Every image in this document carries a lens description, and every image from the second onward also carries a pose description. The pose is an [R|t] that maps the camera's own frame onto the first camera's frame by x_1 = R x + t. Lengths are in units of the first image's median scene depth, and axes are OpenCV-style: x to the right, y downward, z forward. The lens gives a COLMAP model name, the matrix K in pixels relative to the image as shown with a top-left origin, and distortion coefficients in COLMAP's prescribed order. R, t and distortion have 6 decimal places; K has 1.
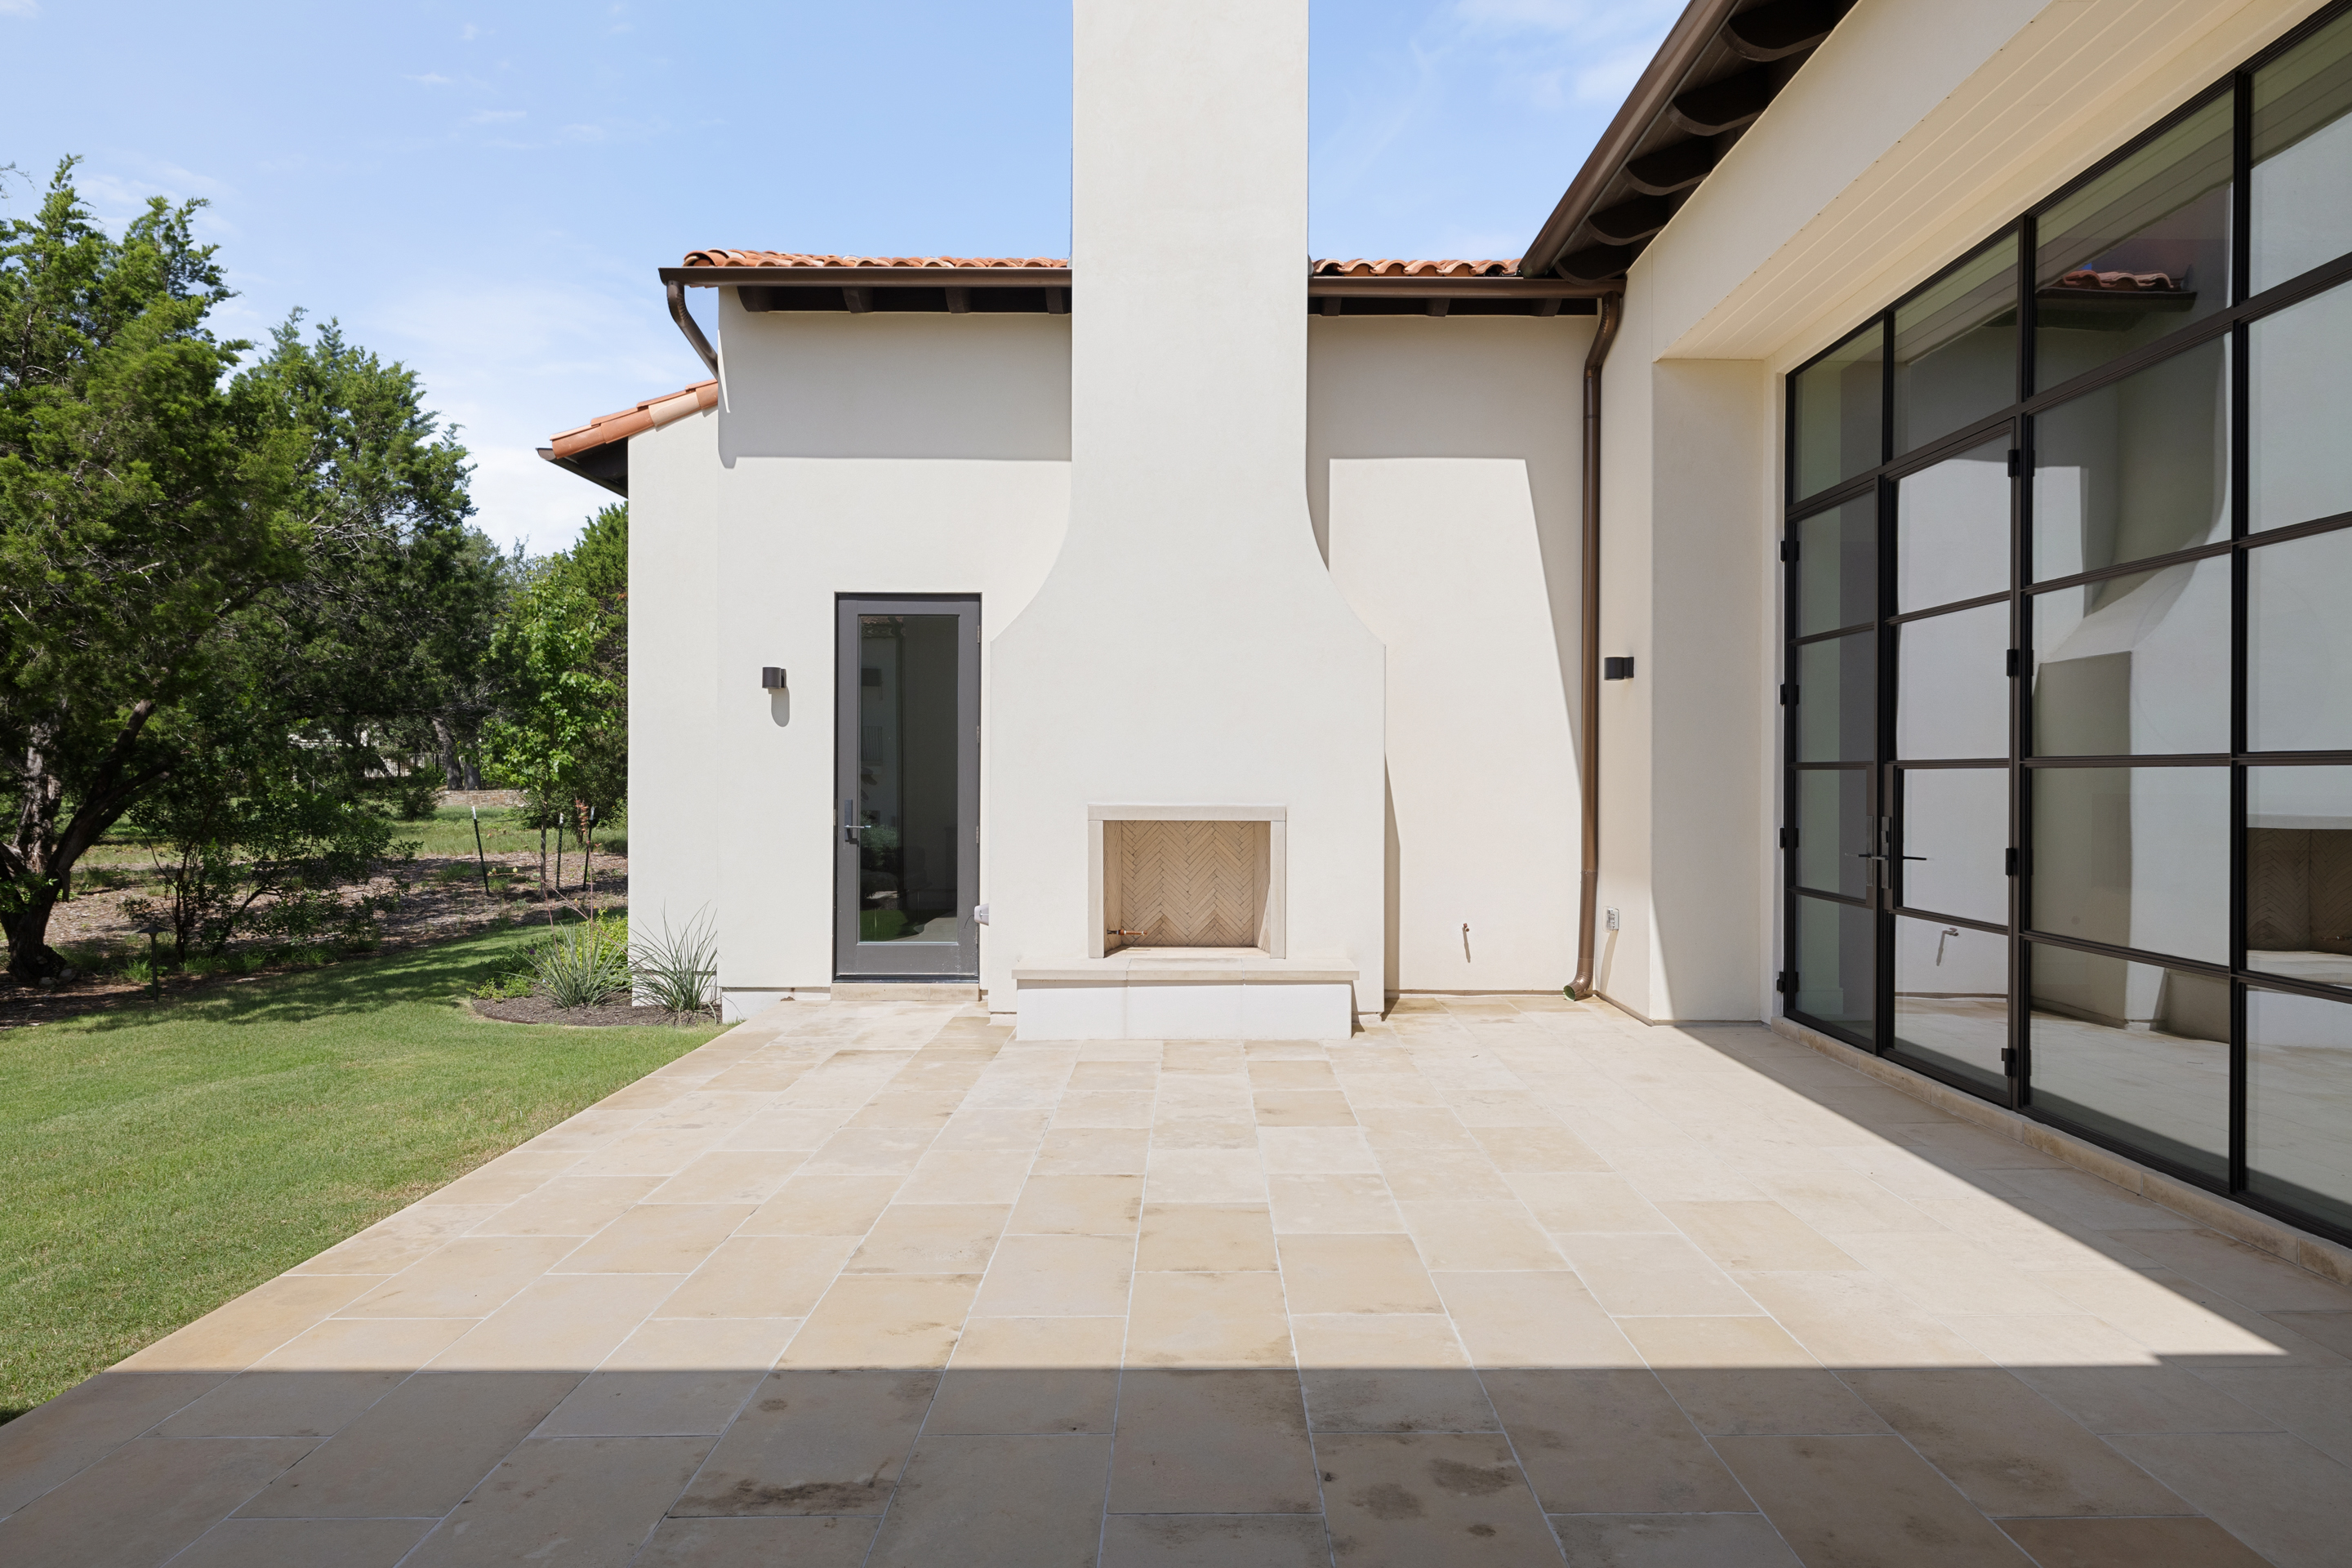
lens RADIAL K [[1330.8, 0, 1193.3], [0, 1330.8, 785.7], [0, 0, 1]] dist [0.000428, -0.000255]
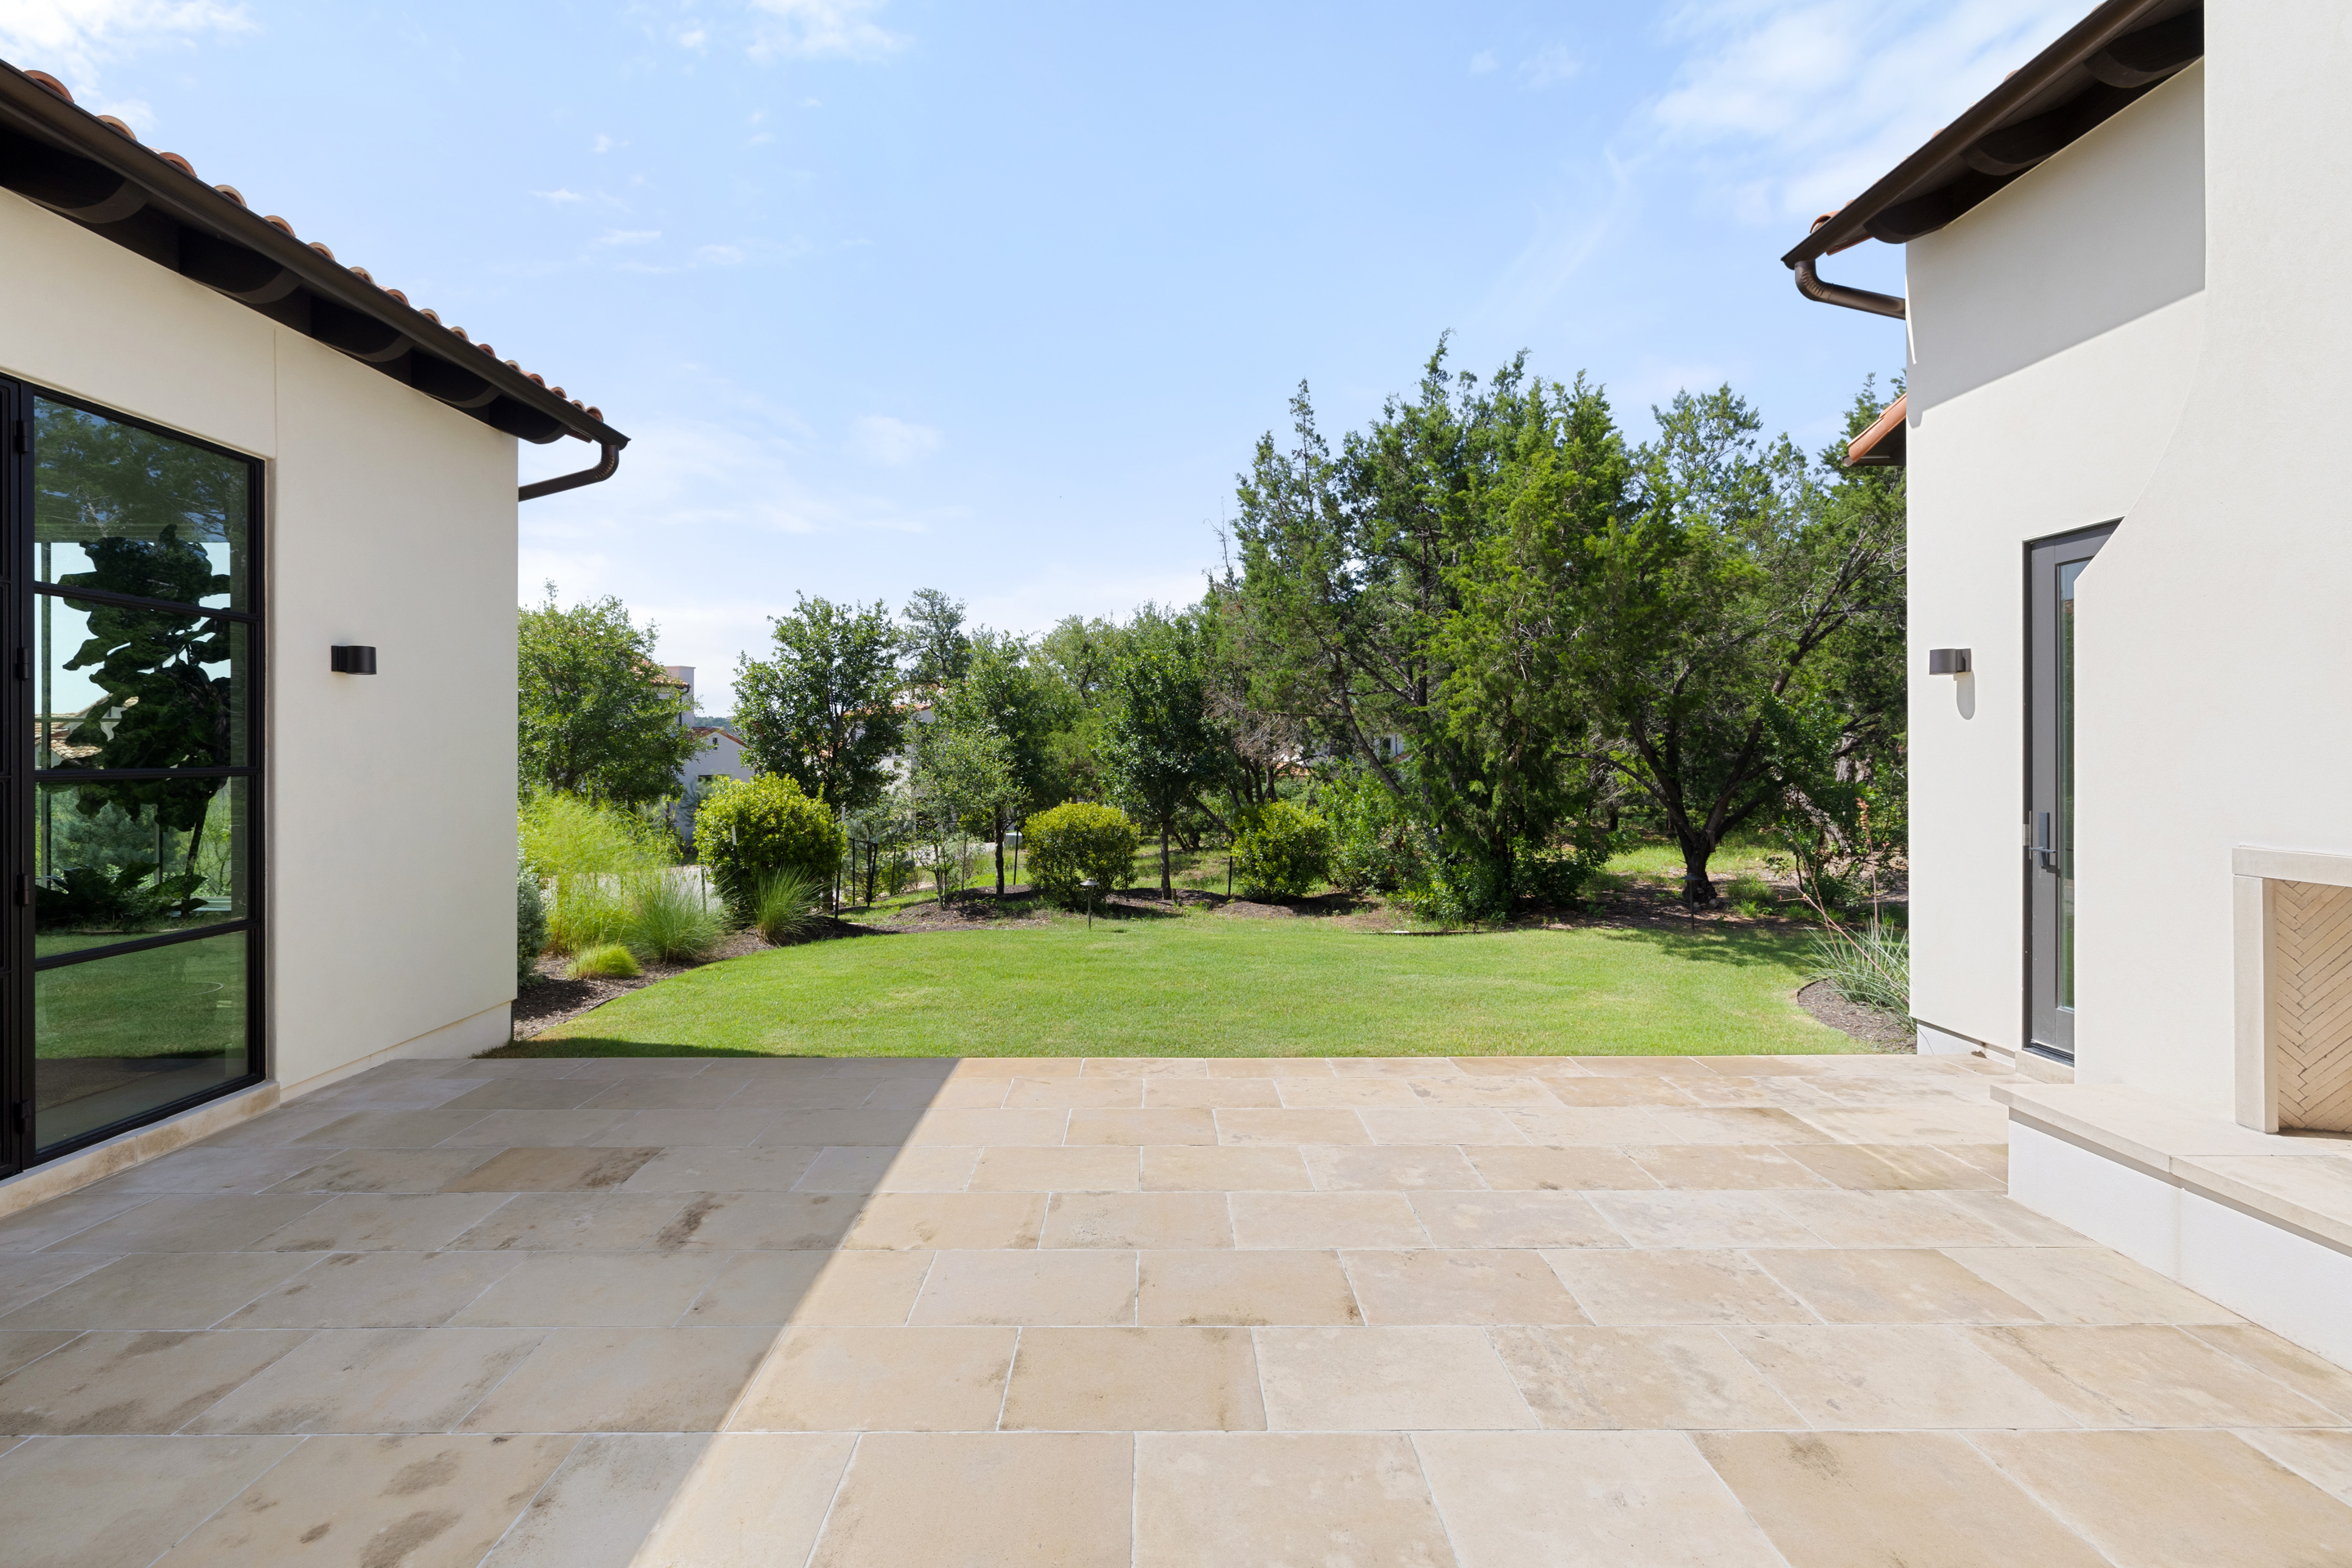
lens RADIAL K [[988.6, 0, 1151.8], [0, 988.6, 762.8], [0, 0, 1]] dist [-0.001210, 0.000339]
pose [[0.002316, 0.005724, -0.999981, 0.529885], [-0.004850, 0.999972, 0.005713, -0.032941], [0.999986, 0.004836, 0.002343, 0.878536]]
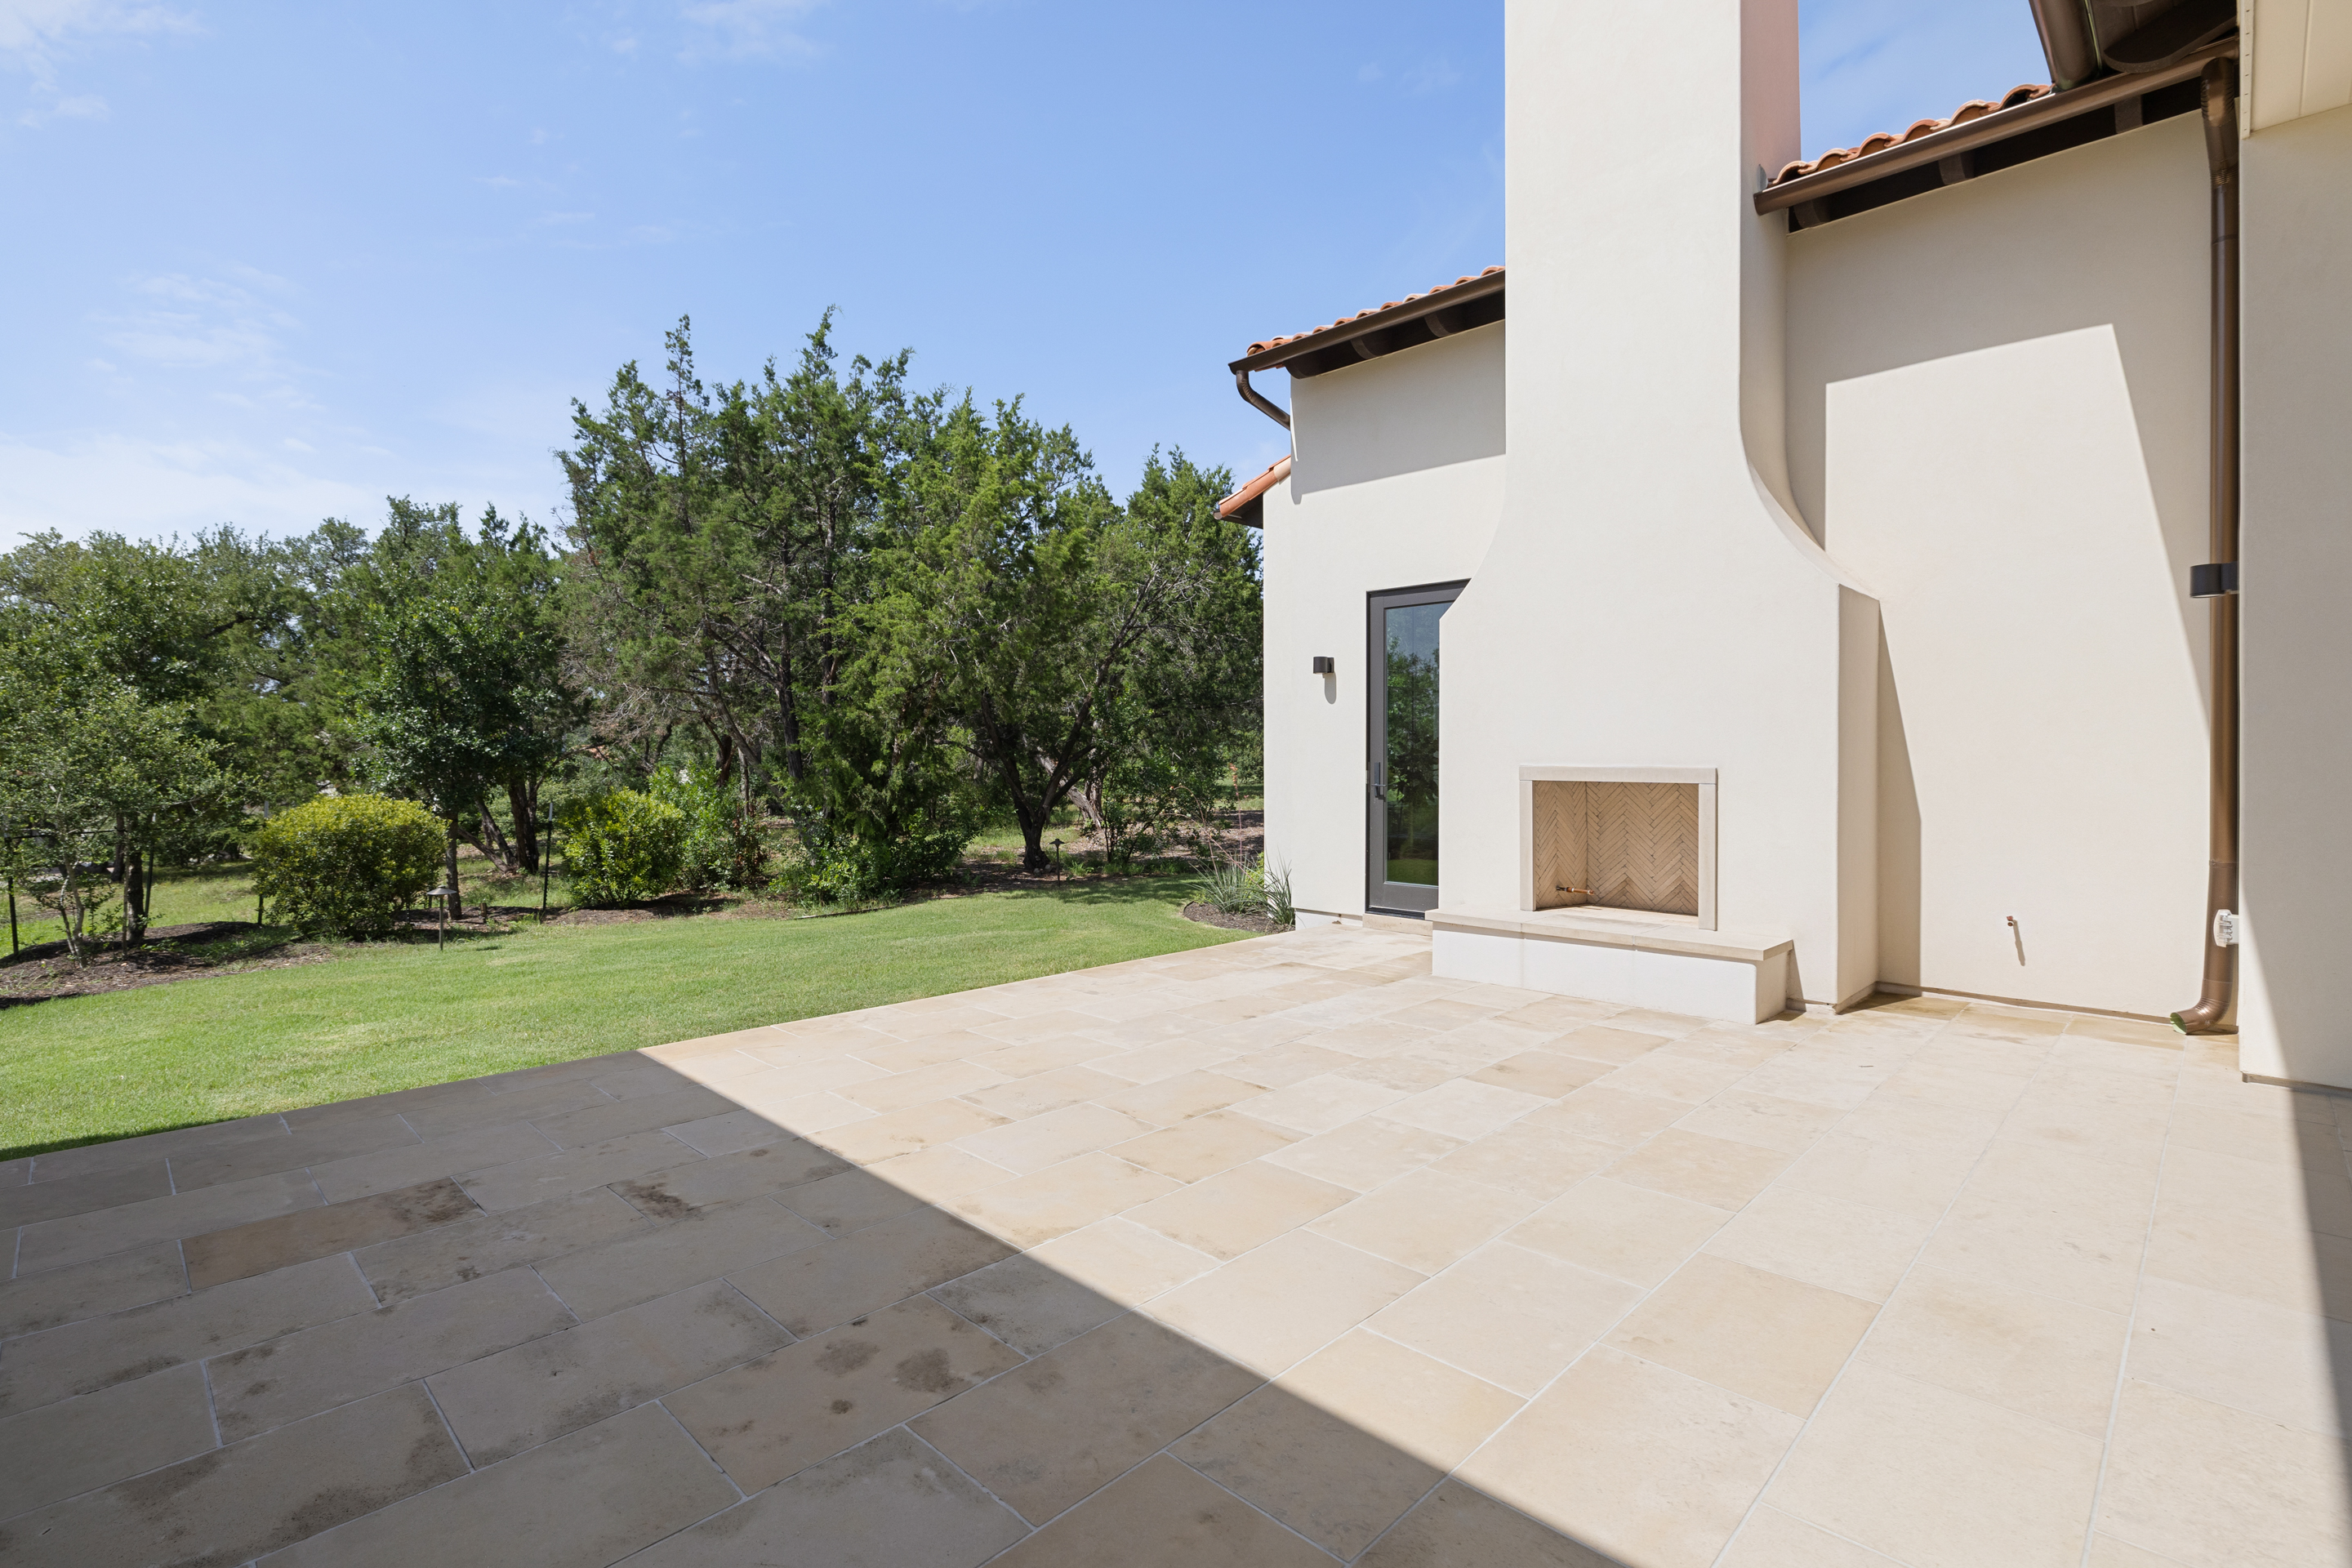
lens RADIAL K [[1085.4, 0, 1167.2], [0, 1085.4, 768.6], [0, 0, 1]] dist [-0.010047, 0.002512]
pose [[0.707717, 0.005850, -0.706472, 0.534462], [-0.004372, 0.999983, 0.003901, 0.023234], [0.706482, 0.000328, 0.707731, 0.301980]]
